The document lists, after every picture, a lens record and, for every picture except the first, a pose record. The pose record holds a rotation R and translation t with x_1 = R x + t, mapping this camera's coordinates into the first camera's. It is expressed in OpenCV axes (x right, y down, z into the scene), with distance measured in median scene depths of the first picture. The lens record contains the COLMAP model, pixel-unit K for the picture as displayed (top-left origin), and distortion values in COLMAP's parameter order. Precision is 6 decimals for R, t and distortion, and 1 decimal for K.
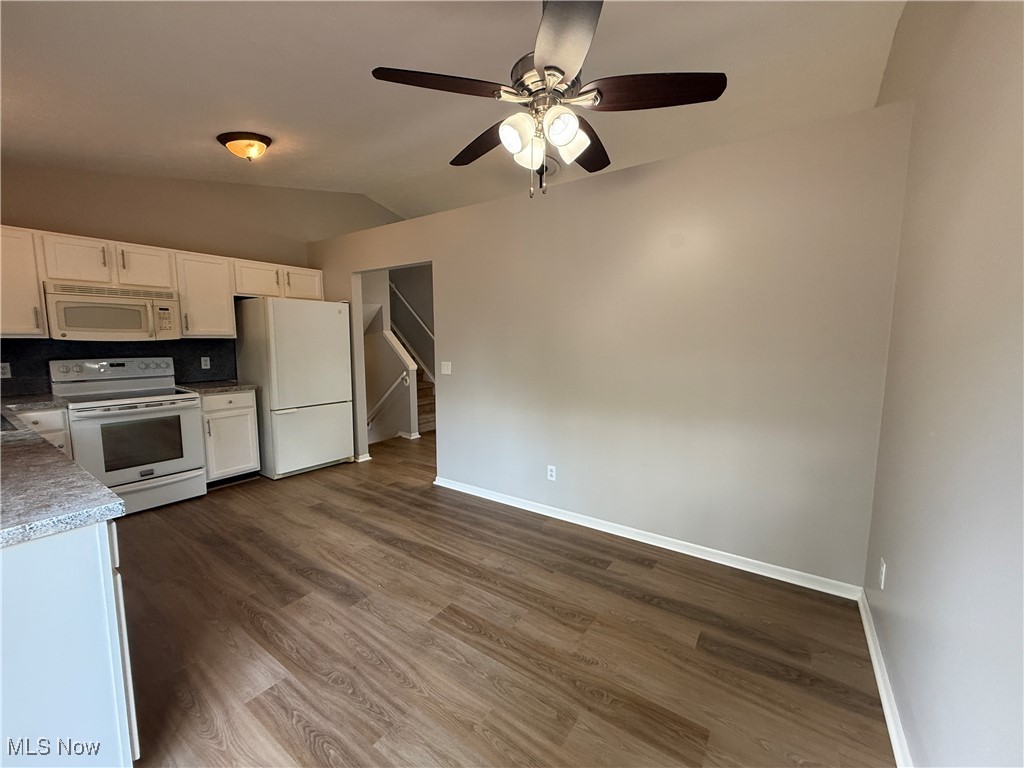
lens RADIAL K [[408.2, 0, 511.5], [0, 408.2, 383.4], [0, 0, 1]] dist [0.000354, -0.000131]
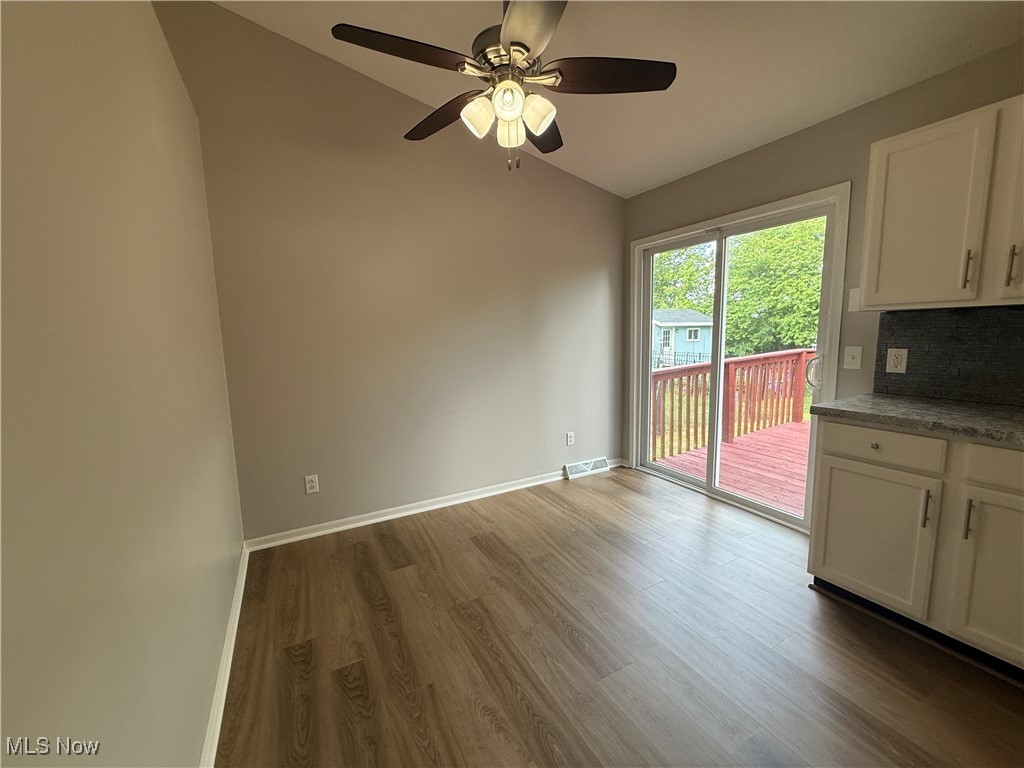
lens RADIAL K [[408.2, 0, 511.3], [0, 408.2, 384.3], [0, 0, 1]] dist [0.000354, -0.000131]
pose [[-0.892361, -0.040788, 0.449476, -0.215229], [0.070439, 0.971117, 0.227970, -0.097064], [-0.445792, 0.235092, -0.863713, 1.072497]]
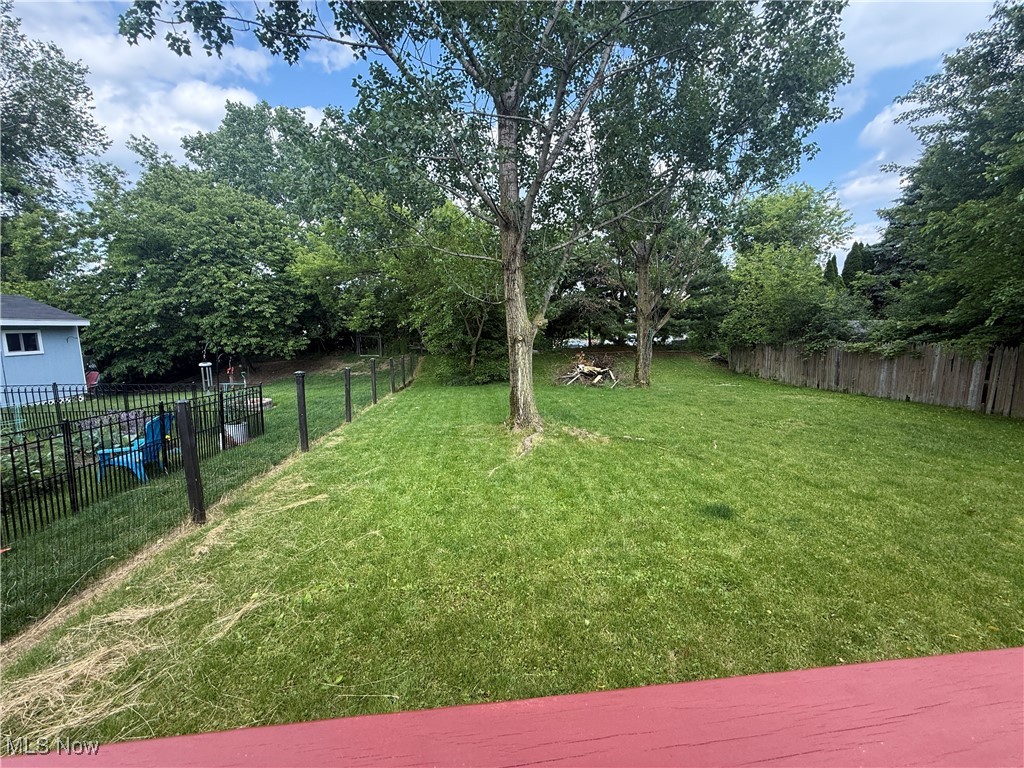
lens RADIAL K [[408.2, 0, 512.0], [0, 408.2, 379.6], [0, 0, 1]] dist [0.000354, -0.000131]
pose [[-0.764290, 0.088043, -0.638835, -0.845535], [-0.066723, 0.974523, 0.214133, 0.124169], [0.641412, 0.206285, -0.738943, -0.890080]]
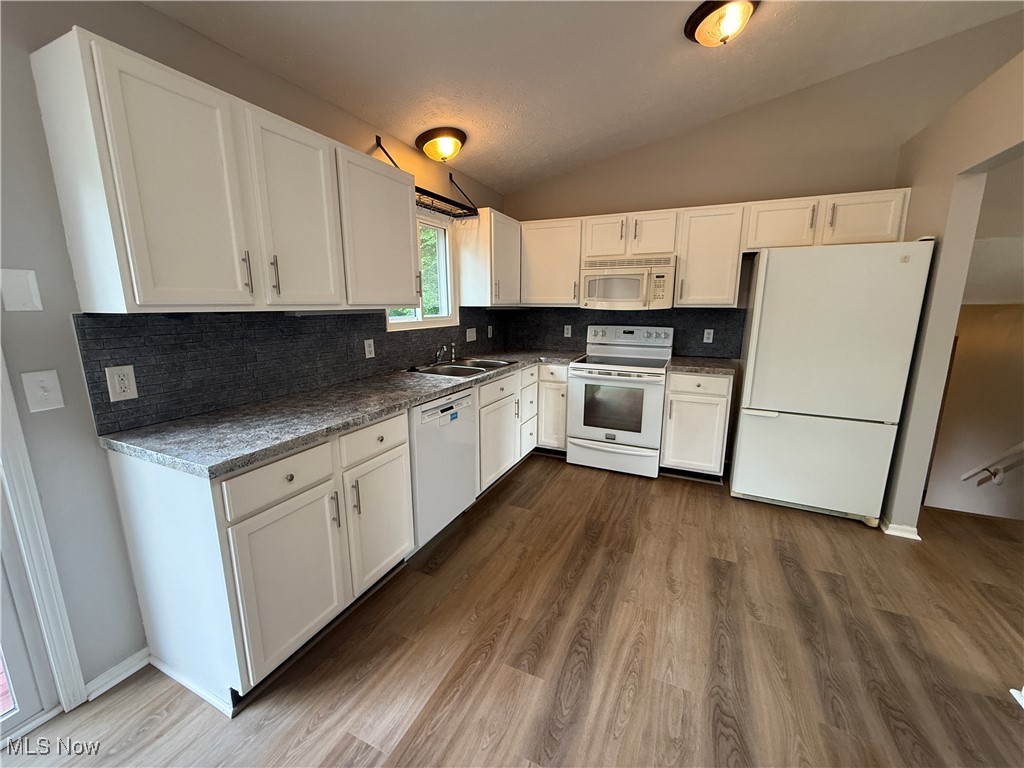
lens RADIAL K [[408.2, 0, 511.6], [0, 408.2, 383.7], [0, 0, 1]] dist [0.000354, -0.000131]
pose [[0.172670, 0.187174, -0.967032, 0.057263], [-0.111094, 0.979215, 0.169696, -0.066827], [0.978695, 0.078130, 0.189875, 0.554693]]
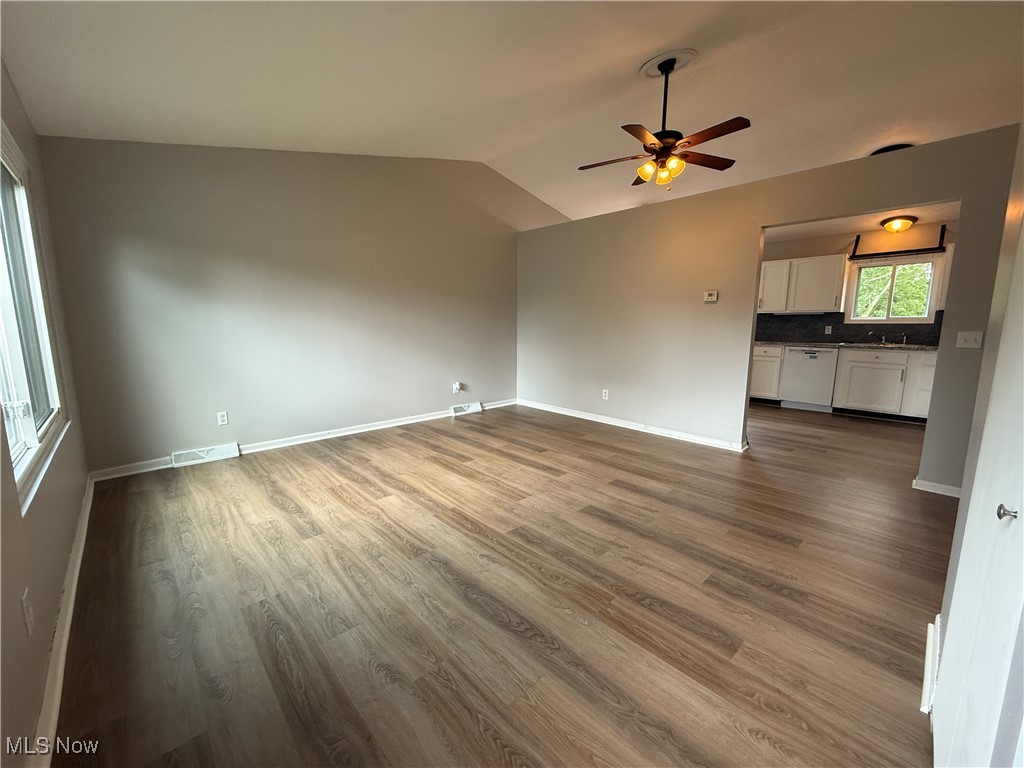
lens RADIAL K [[408.2, 0, 509.6], [0, 408.2, 381.7], [0, 0, 1]] dist [0.000354, -0.000131]
pose [[-0.978159, -0.036054, 0.204706, 0.246106], [0.017061, 0.967593, 0.251940, -0.234740], [-0.207155, 0.249930, -0.945845, 2.579072]]
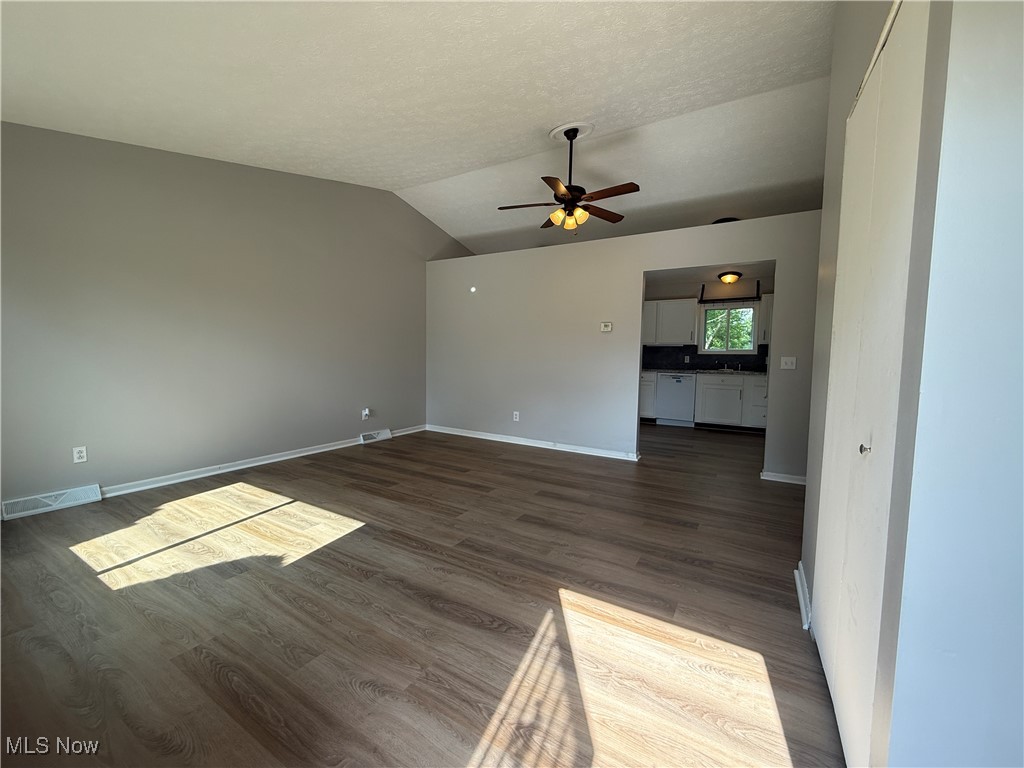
lens RADIAL K [[408.2, 0, 509.6], [0, 408.2, 381.6], [0, 0, 1]] dist [0.000354, -0.000131]
pose [[-0.997520, -0.015388, -0.068677, 0.350859], [-0.027170, 0.984358, 0.174073, -0.214228], [0.064924, 0.175507, -0.982335, 2.642469]]
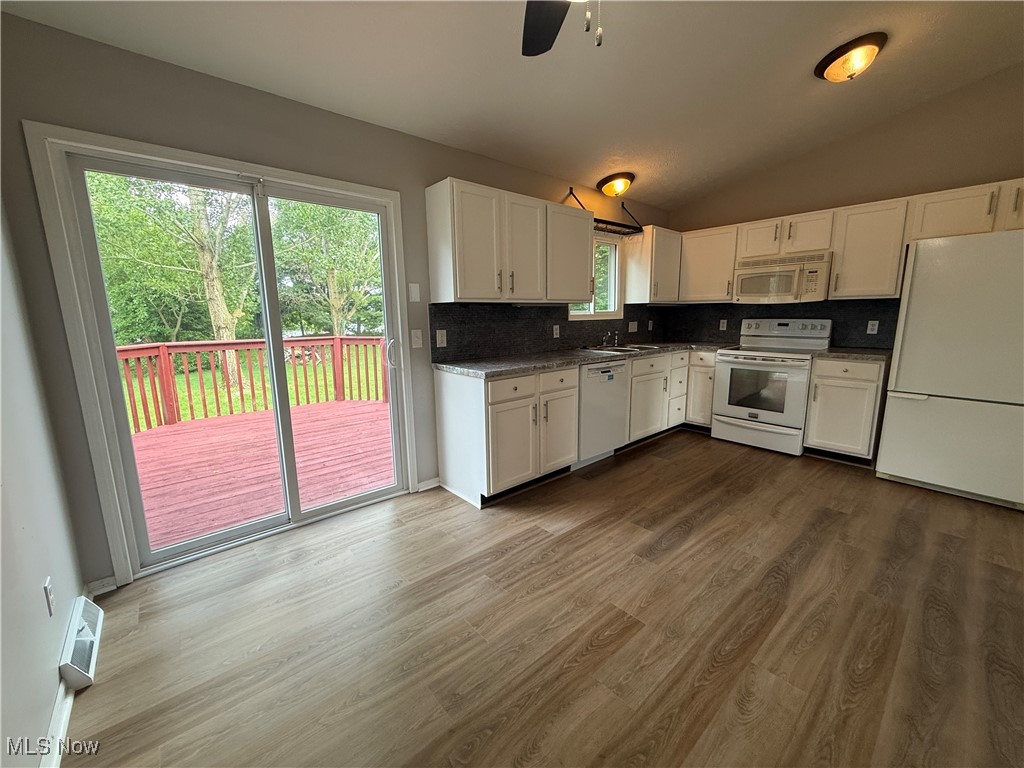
lens RADIAL K [[408.2, 0, 512.1], [0, 408.2, 383.9], [0, 0, 1]] dist [0.000354, -0.000131]
pose [[-0.245154, 0.164747, -0.955384, 0.411835], [-0.096353, 0.976436, 0.193102, -0.033349], [0.964684, 0.139394, -0.223503, 0.590604]]
